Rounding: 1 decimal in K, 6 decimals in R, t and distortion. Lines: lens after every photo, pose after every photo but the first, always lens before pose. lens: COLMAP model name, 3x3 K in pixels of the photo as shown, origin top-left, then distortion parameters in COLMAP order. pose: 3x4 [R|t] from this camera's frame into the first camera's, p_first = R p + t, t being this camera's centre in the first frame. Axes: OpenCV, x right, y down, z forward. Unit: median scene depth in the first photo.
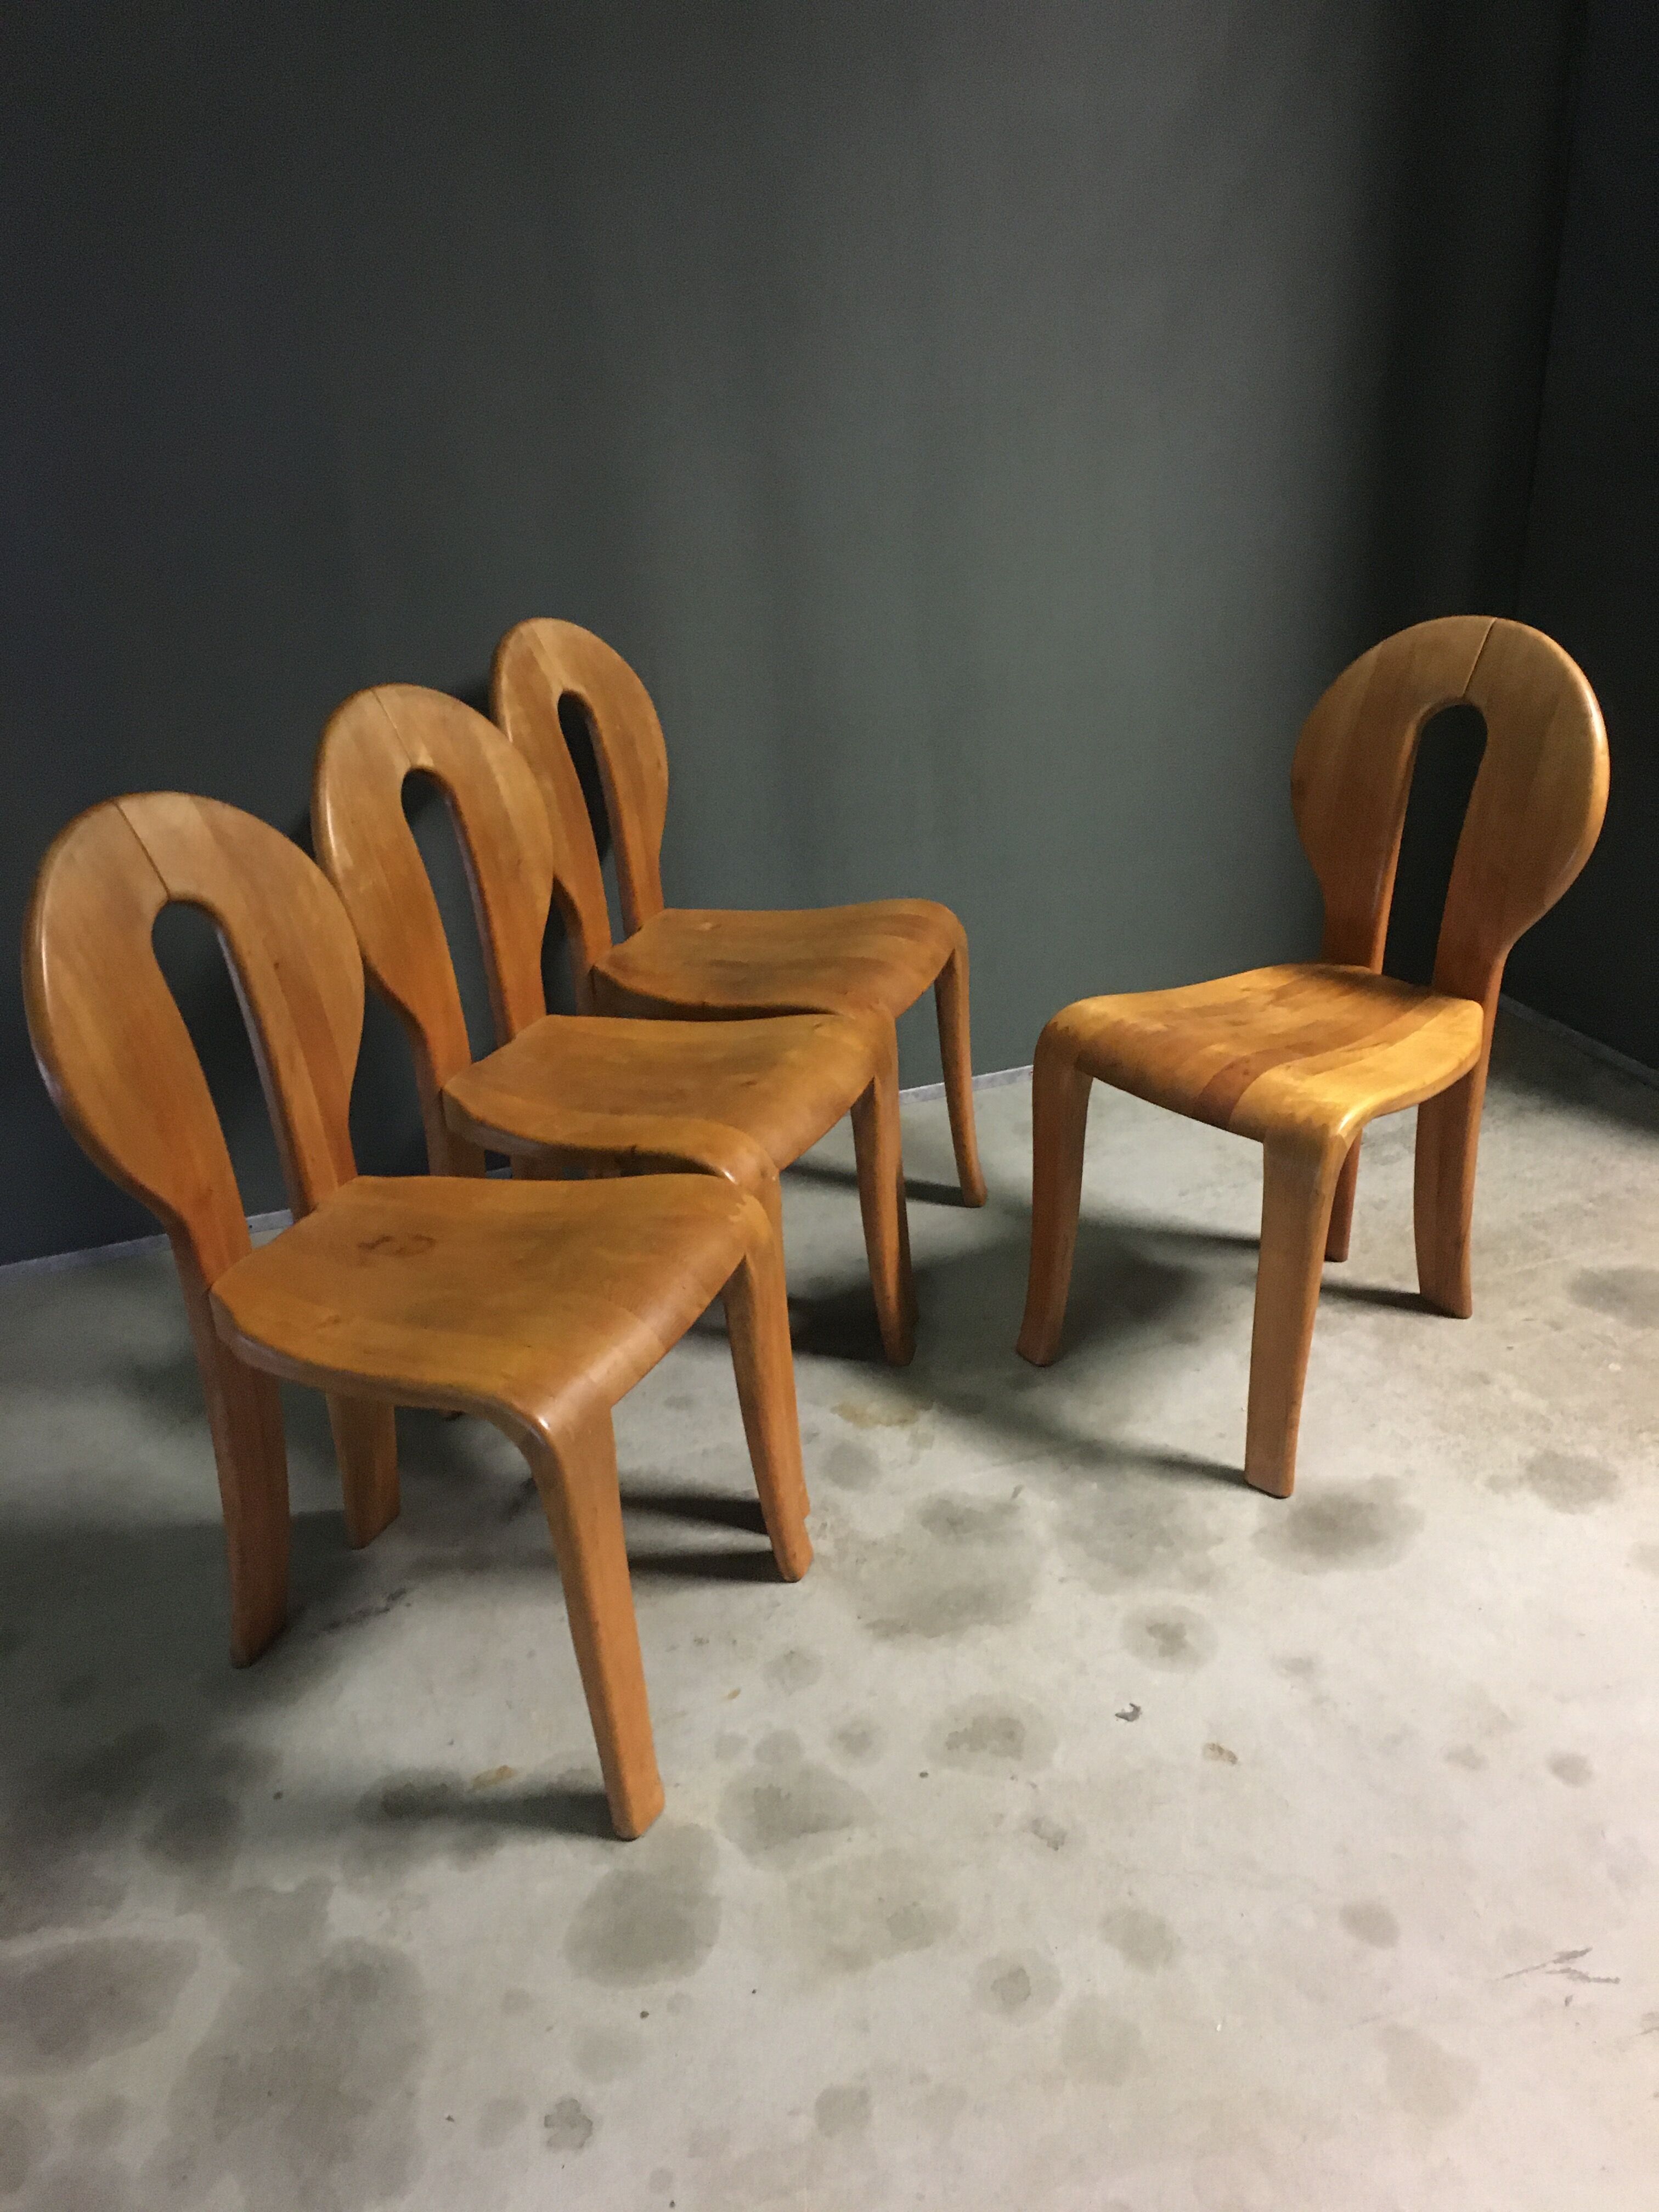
lens RADIAL K [[1860.9, 0, 837.4], [0, 1860.9, 1114.7], [0, 0, 1]] dist [0.077777, -0.097146]
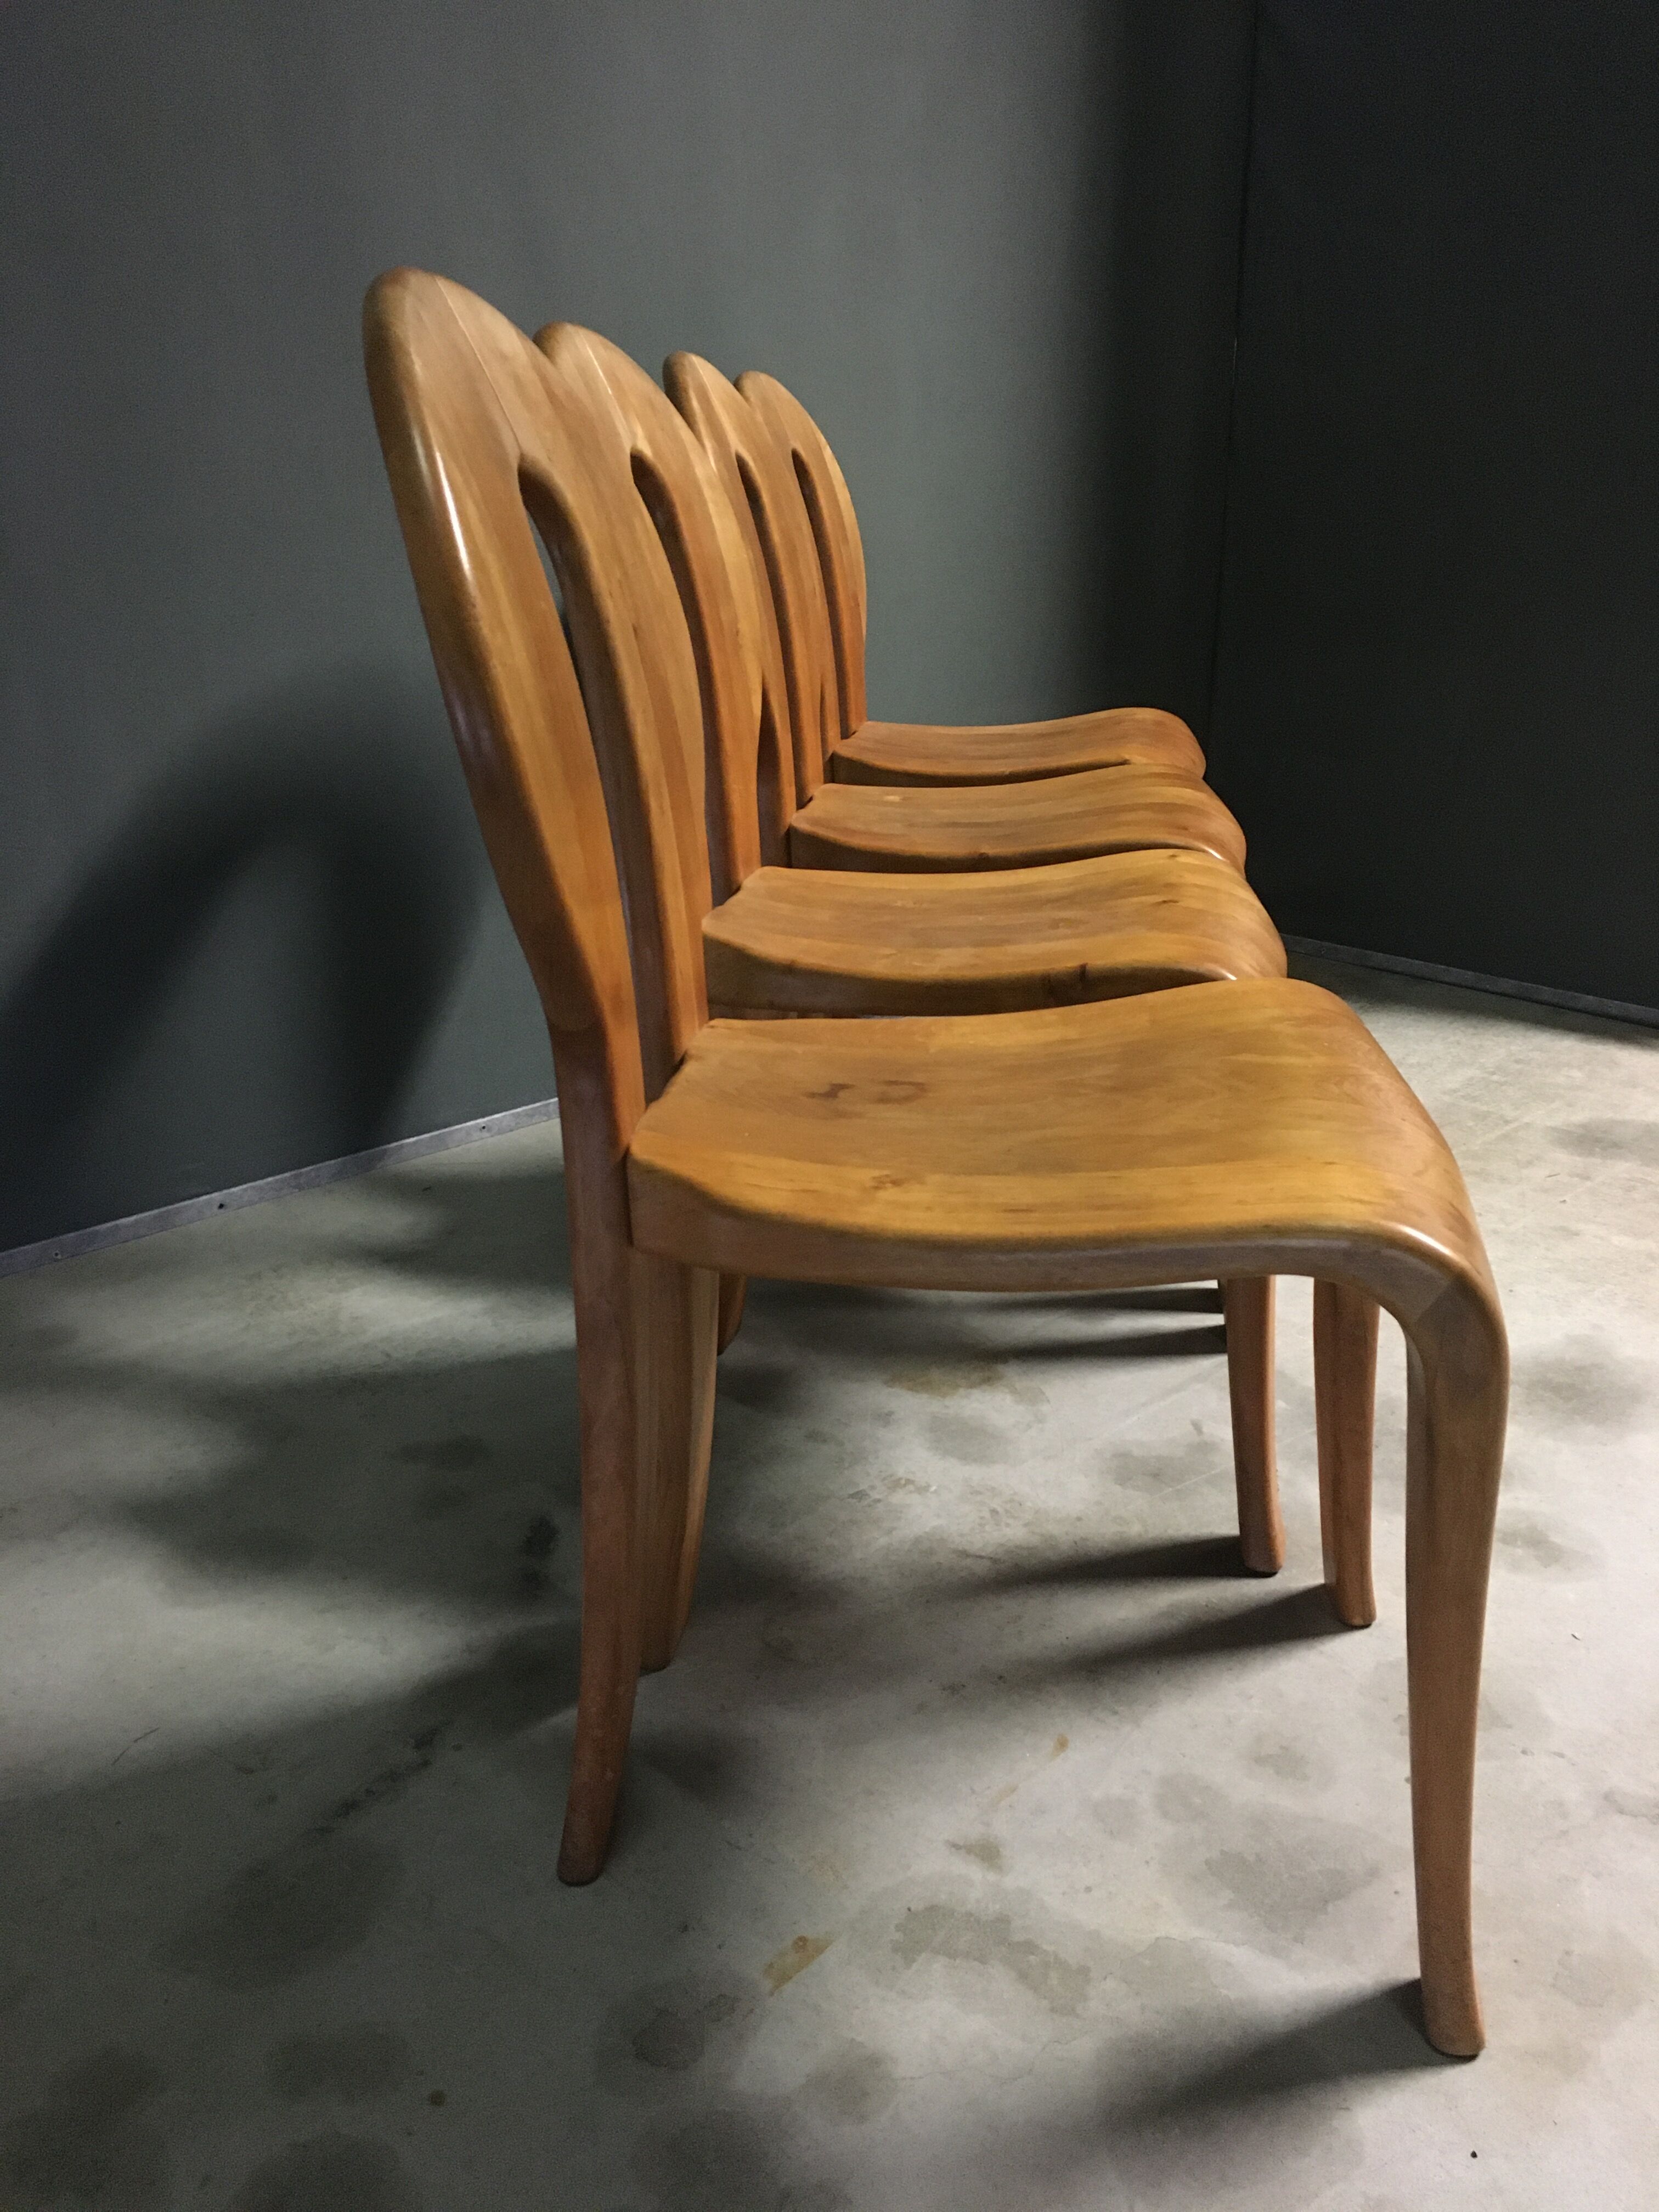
lens RADIAL K [[1860.9, 0, 819.6], [0, 1860.9, 1116.3], [0, 0, 1]] dist [0.077777, -0.097146]
pose [[0.966990, -0.057951, 0.248138, -0.398695], [0.083629, 0.992033, -0.094218, 0.132175], [-0.240701, 0.111859, 0.964132, 0.436780]]
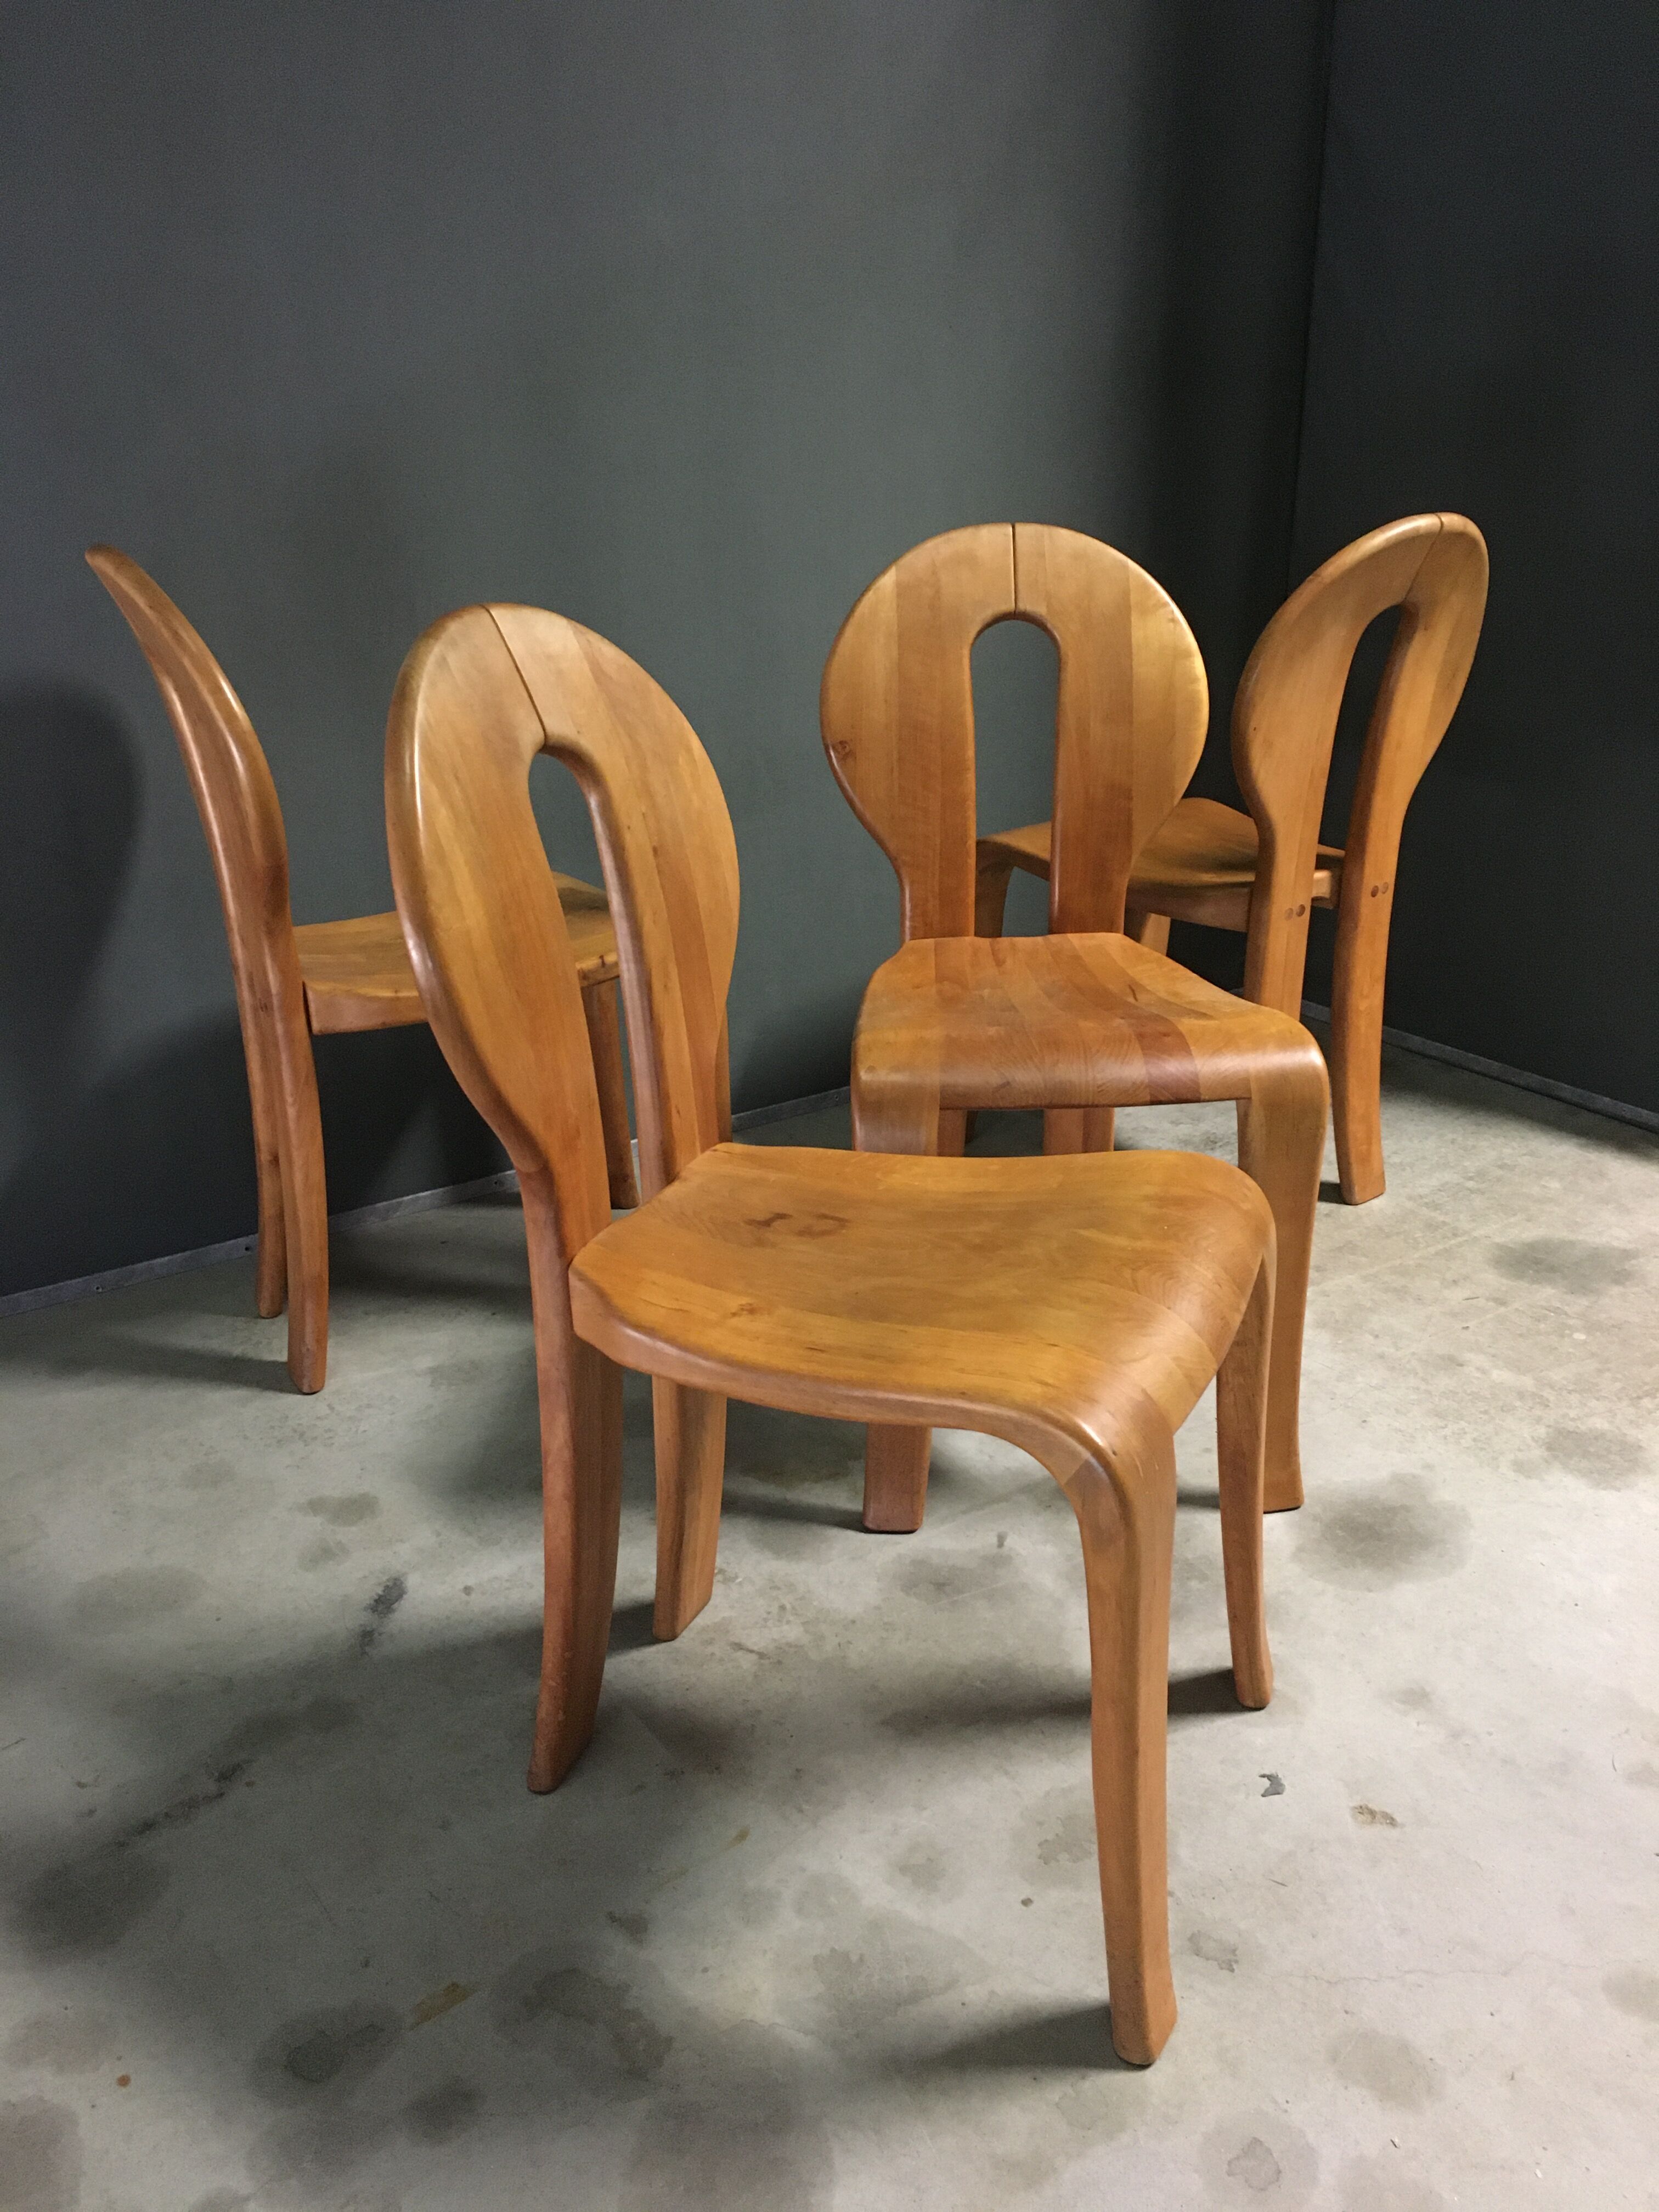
lens RADIAL K [[1860.9, 0, 824.1], [0, 1860.9, 1110.8], [0, 0, 1]] dist [0.077777, -0.097146]
pose [[0.999355, 0.034349, -0.010505, -0.219435], [-0.035040, 0.996587, -0.074748, 0.080400], [0.007901, 0.075068, 0.997147, 0.251204]]
